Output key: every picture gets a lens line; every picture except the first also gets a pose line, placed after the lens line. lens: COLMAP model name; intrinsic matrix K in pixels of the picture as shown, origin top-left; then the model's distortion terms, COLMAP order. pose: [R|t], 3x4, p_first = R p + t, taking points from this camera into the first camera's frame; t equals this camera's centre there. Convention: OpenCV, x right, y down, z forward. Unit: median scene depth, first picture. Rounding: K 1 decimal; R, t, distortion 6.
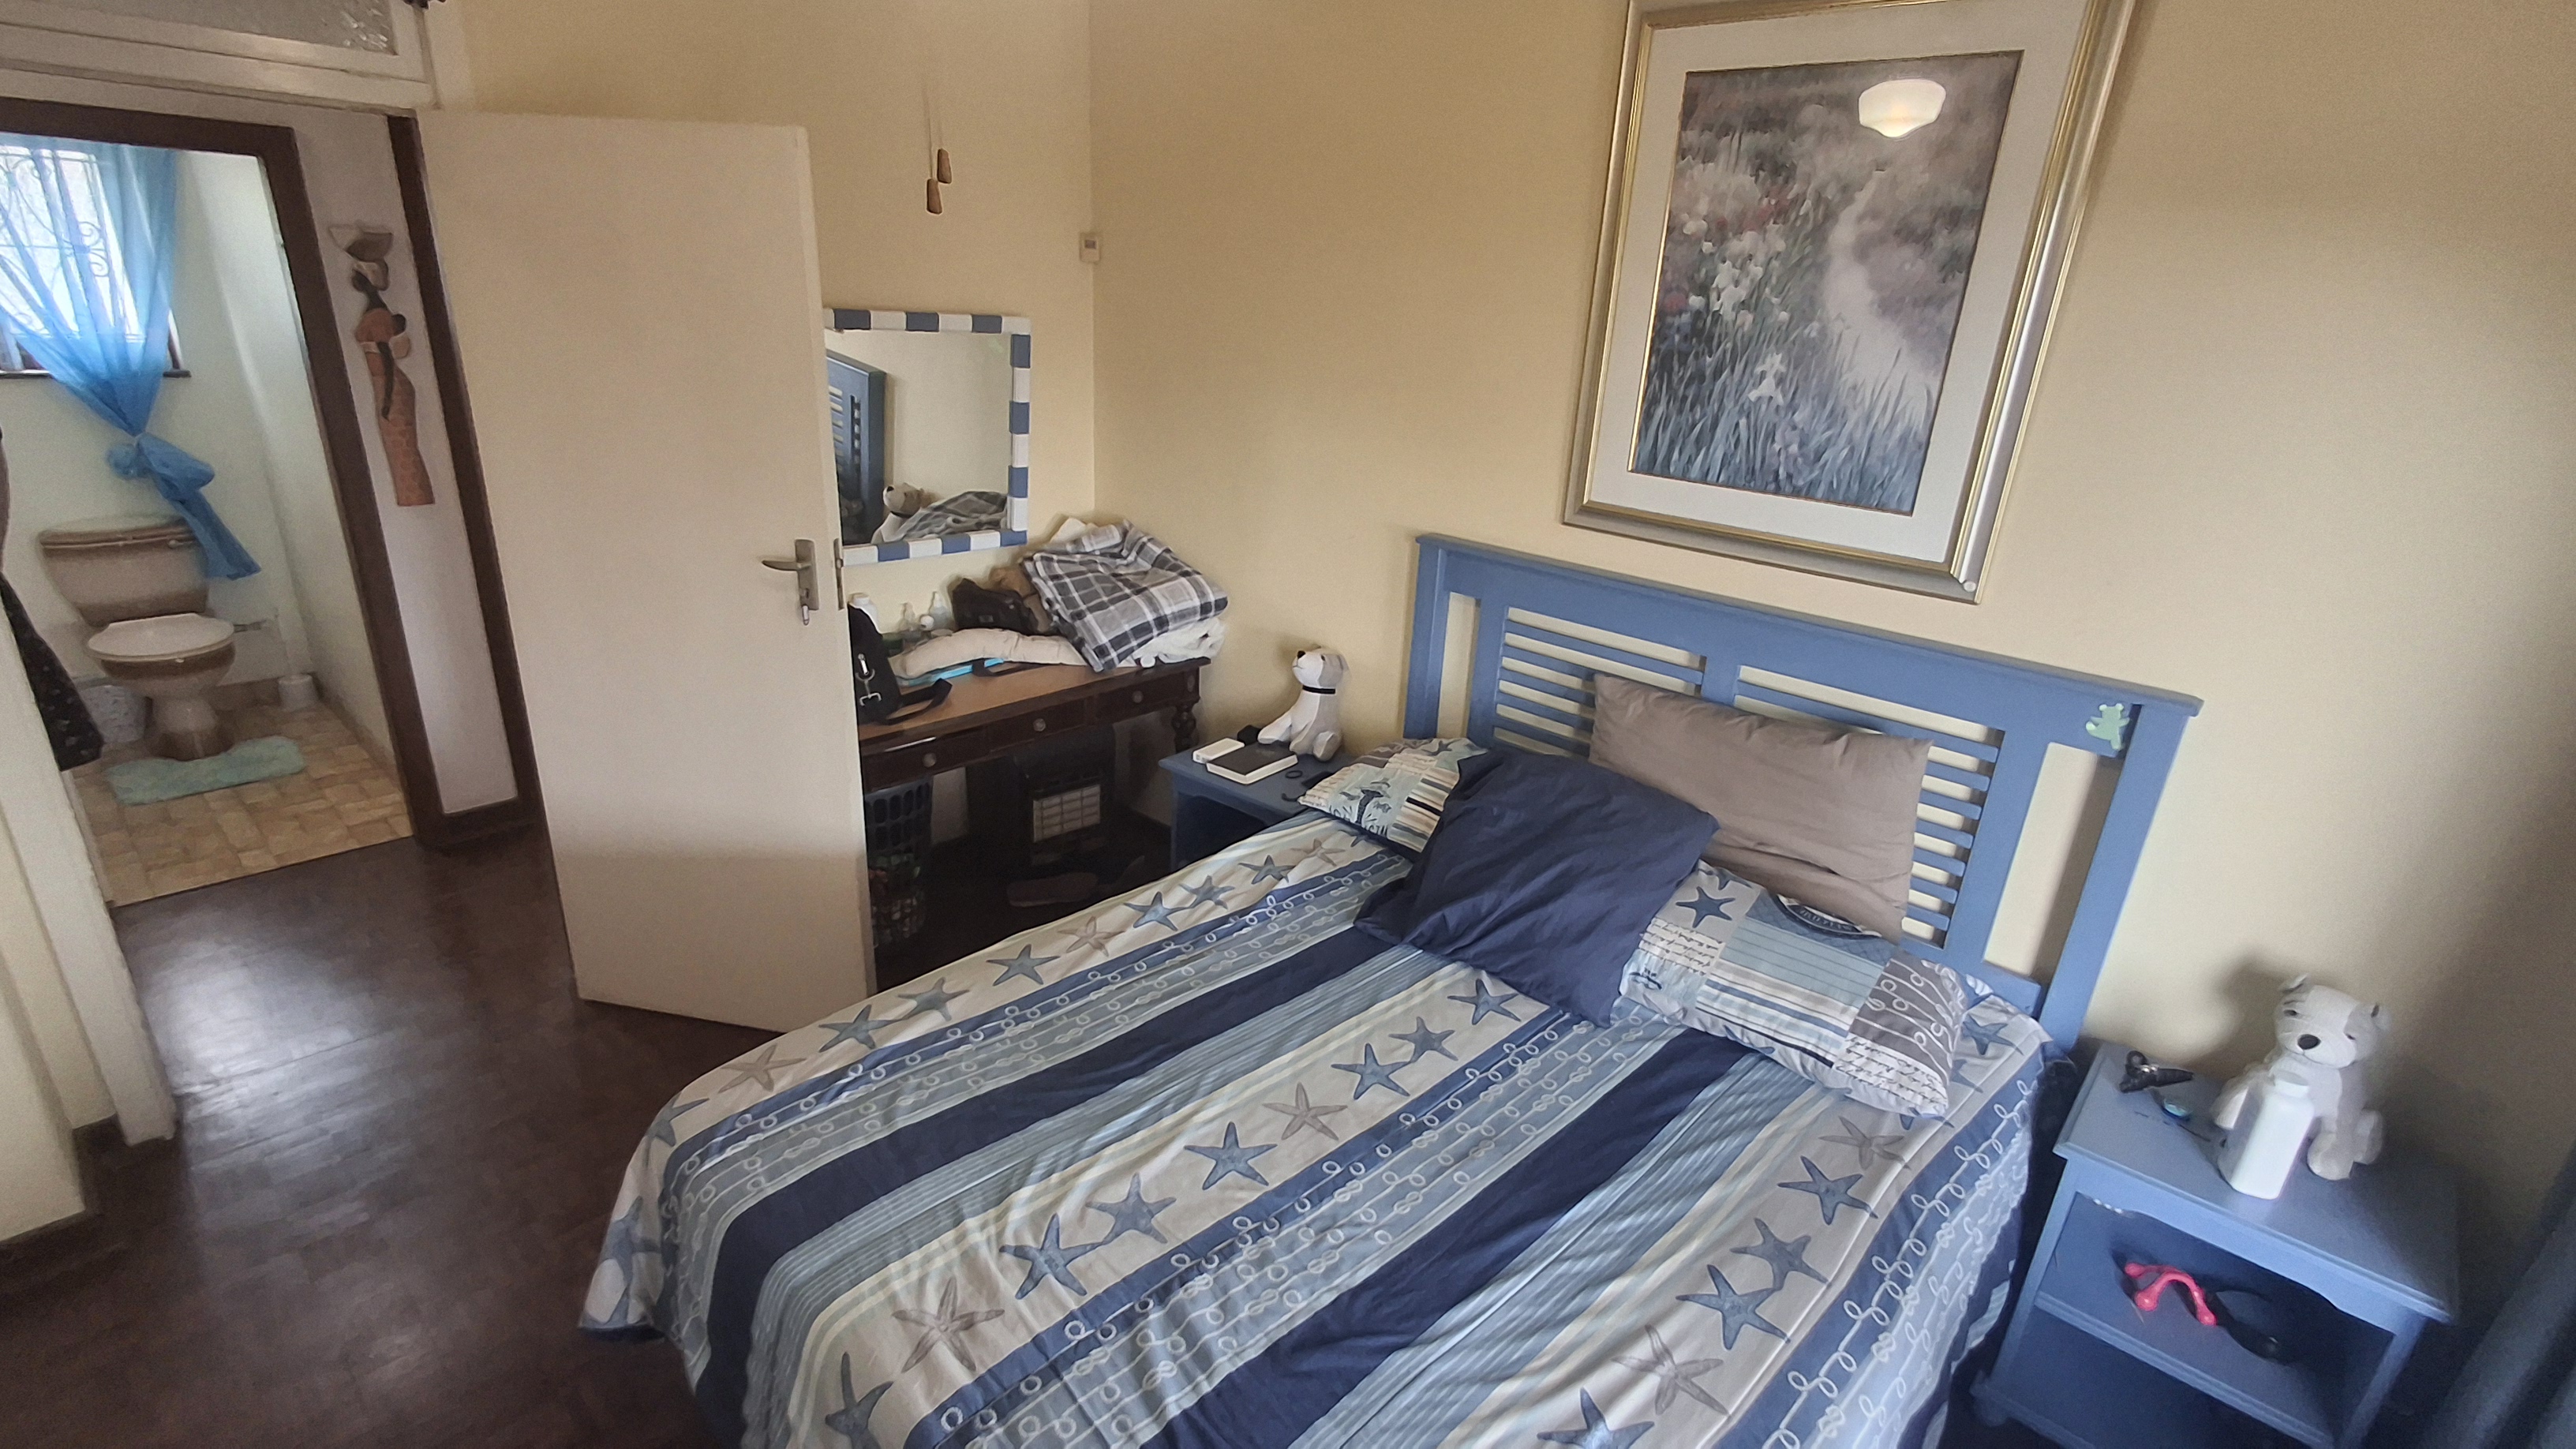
lens RADIAL K [[1177.8, 0, 1299.3], [0, 1177.8, 730.3], [0, 0, 1]] dist [-0.008345, 0.003555]
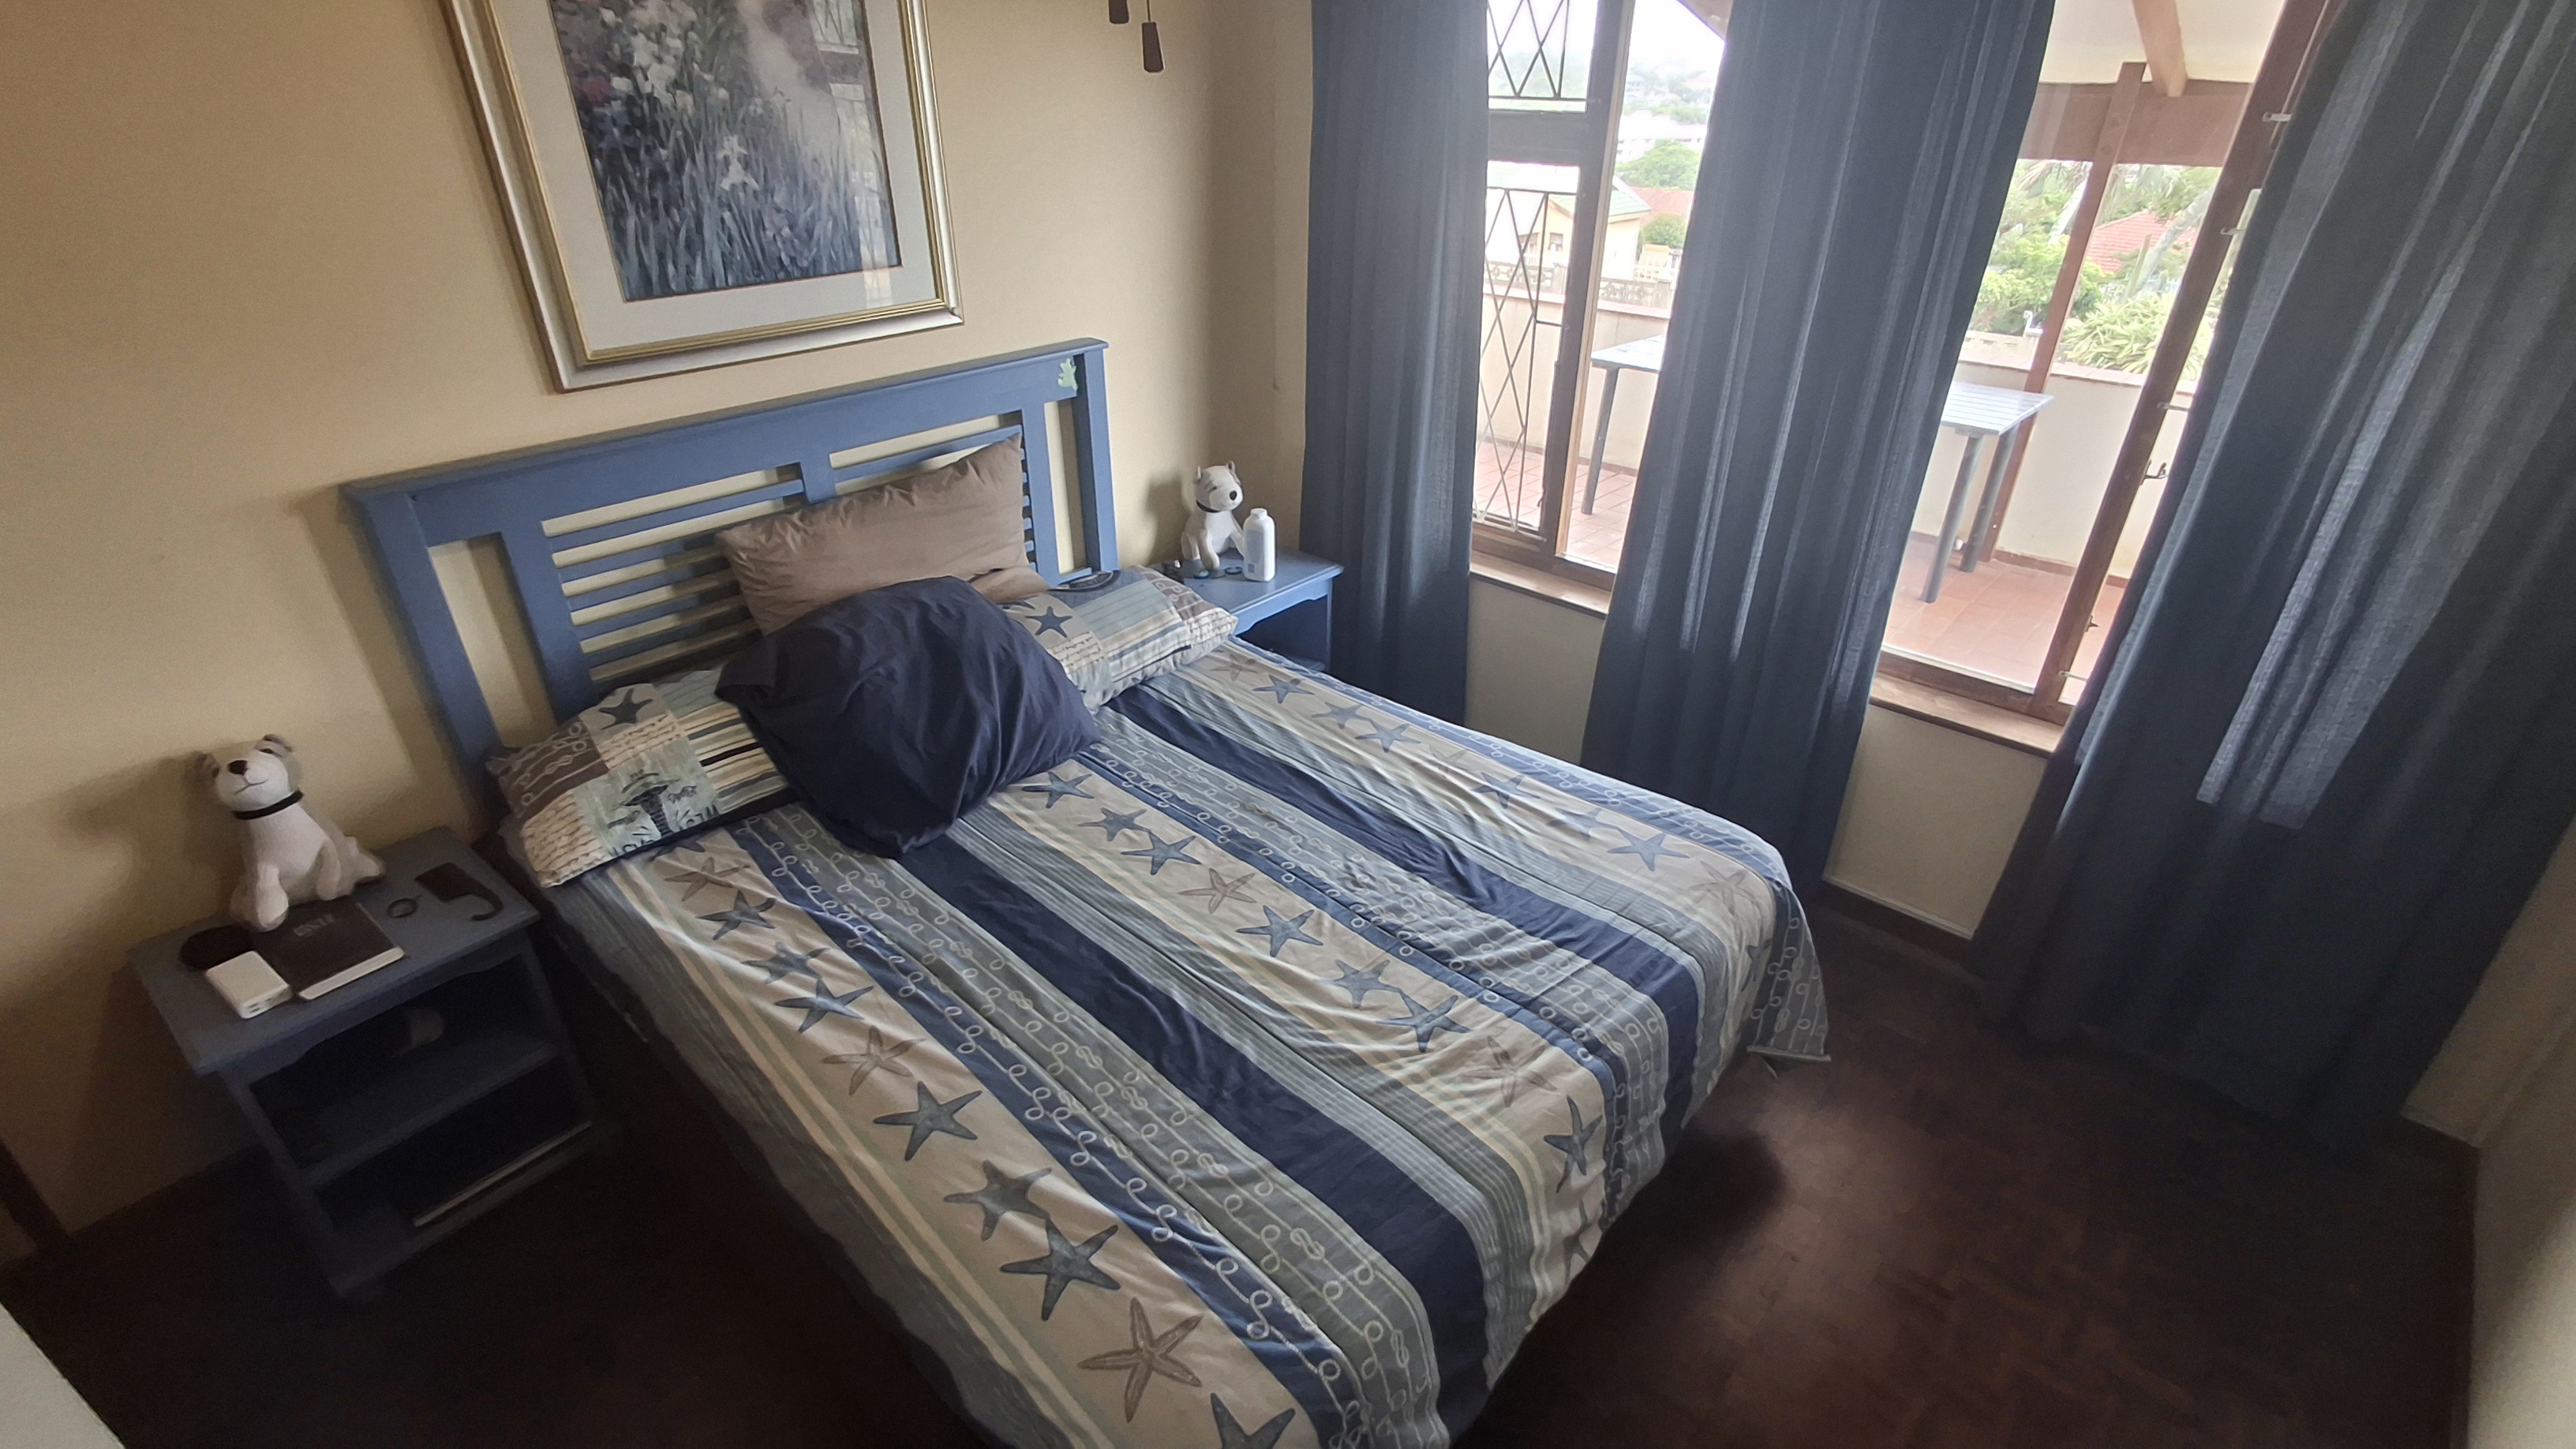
lens RADIAL K [[1177.8, 0, 1290.4], [0, 1177.8, 733.7], [0, 0, 1]] dist [-0.008345, 0.003555]
pose [[0.004370, -0.550684, 0.834703, -0.668598], [0.348186, 0.783316, 0.514959, -0.274073], [-0.937415, 0.288381, 0.195163, 0.526690]]
